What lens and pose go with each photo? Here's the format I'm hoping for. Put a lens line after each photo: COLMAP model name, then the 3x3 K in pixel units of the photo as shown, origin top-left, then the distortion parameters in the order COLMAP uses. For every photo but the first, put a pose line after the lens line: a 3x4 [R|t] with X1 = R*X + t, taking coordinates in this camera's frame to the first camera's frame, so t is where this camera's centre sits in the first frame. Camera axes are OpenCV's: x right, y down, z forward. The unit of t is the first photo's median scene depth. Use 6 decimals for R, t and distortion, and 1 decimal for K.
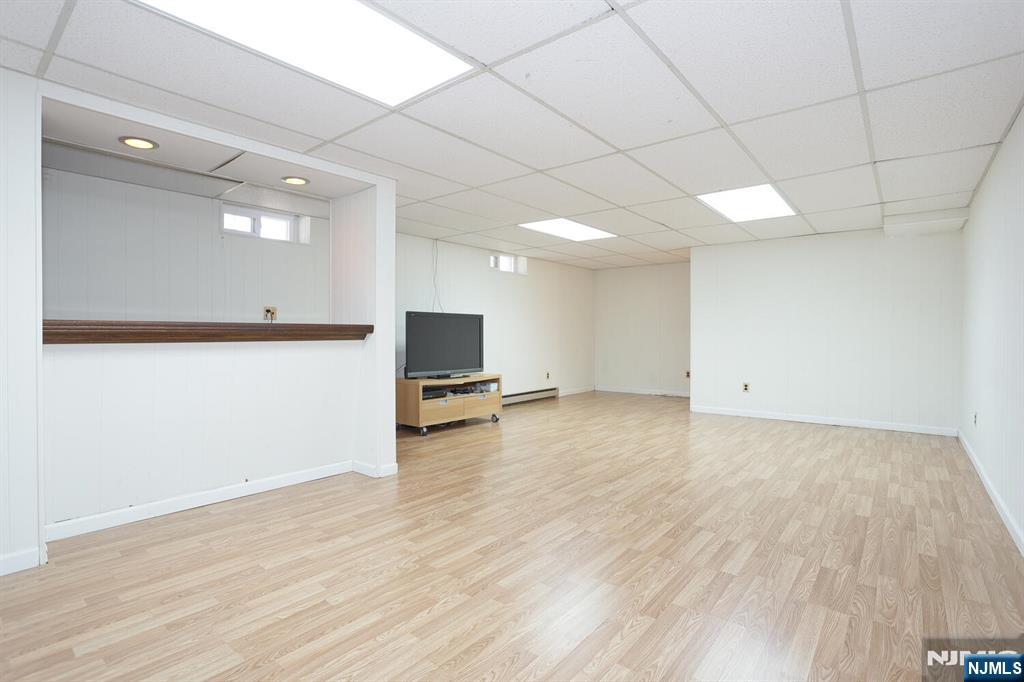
lens RADIAL K [[496.3, 0, 508.6], [0, 496.3, 340.0], [0, 0, 1]] dist [-0.069861, 0.027916]
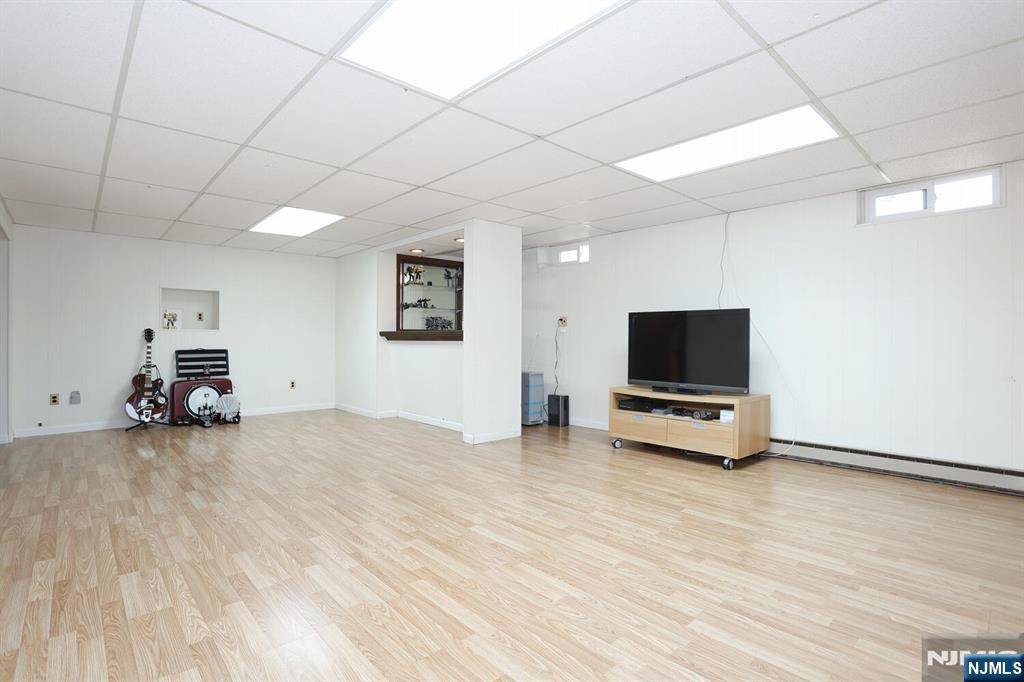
lens RADIAL K [[496.3, 0, 508.6], [0, 496.3, 340.0], [0, 0, 1]] dist [-0.069861, 0.027916]
pose [[-0.141061, 0.002910, -0.989997, 1.268790], [-0.011608, 0.999922, 0.004593, -0.012253], [0.989933, 0.012139, -0.141016, 1.539072]]
